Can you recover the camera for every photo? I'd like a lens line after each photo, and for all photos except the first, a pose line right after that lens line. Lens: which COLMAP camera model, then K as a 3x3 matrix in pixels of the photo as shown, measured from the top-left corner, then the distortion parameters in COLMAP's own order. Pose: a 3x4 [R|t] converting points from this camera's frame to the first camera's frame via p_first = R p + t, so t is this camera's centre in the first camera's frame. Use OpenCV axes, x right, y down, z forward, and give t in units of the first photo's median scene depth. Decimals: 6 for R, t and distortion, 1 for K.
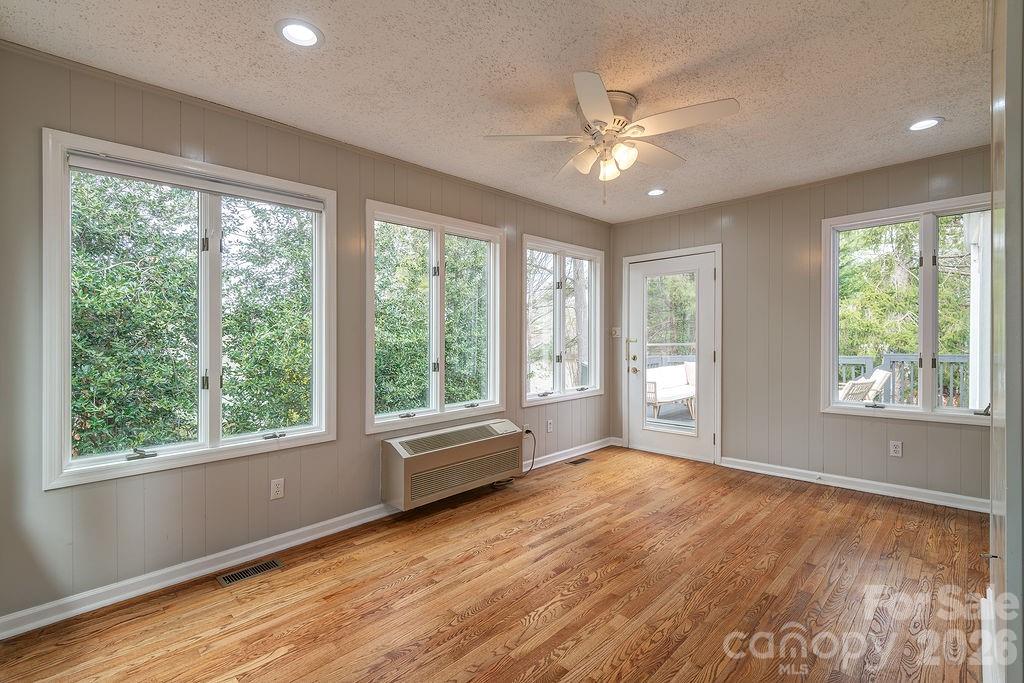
lens RADIAL K [[474.8, 0, 511.6], [0, 474.8, 337.9], [0, 0, 1]] dist [0.001216, -0.006746]
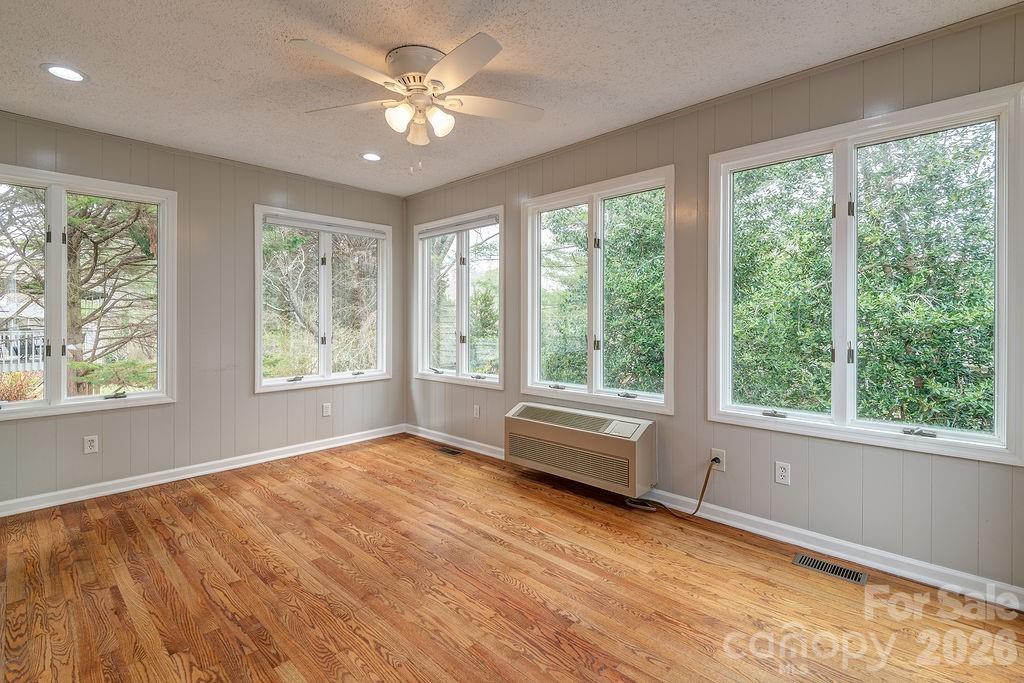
lens RADIAL K [[474.8, 0, 502.4], [0, 474.8, 311.2], [0, 0, 1]] dist [0.001216, -0.006746]
pose [[0.011952, 0.010963, -0.999868, 0.895313], [-0.001496, 0.999939, 0.010946, -0.017539], [0.999927, 0.001365, 0.011968, 0.925946]]
